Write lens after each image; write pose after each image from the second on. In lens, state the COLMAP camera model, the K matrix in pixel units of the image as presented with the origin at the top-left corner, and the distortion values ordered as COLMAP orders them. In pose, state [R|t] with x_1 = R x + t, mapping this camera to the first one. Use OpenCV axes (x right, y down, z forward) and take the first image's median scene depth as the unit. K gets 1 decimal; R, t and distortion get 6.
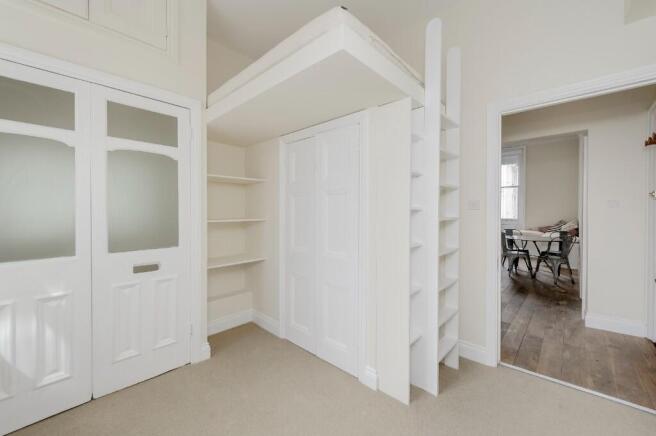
lens RADIAL K [[254.9, 0, 326.3], [0, 254.9, 216.2], [0, 0, 1]] dist [0.001248, -0.000367]
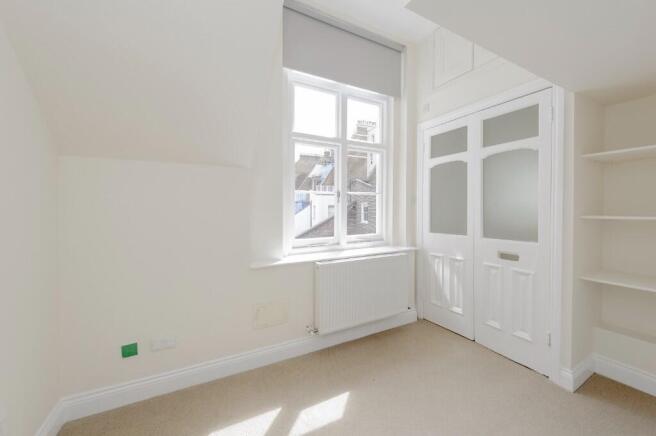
lens RADIAL K [[254.9, 0, 320.8], [0, 254.9, 207.7], [0, 0, 1]] dist [0.001248, -0.000367]
pose [[-0.324732, 0.001284, -0.945805, 0.625335], [-0.005472, 0.999980, 0.003236, -0.006115], [0.945790, 0.006227, -0.324718, 0.619459]]
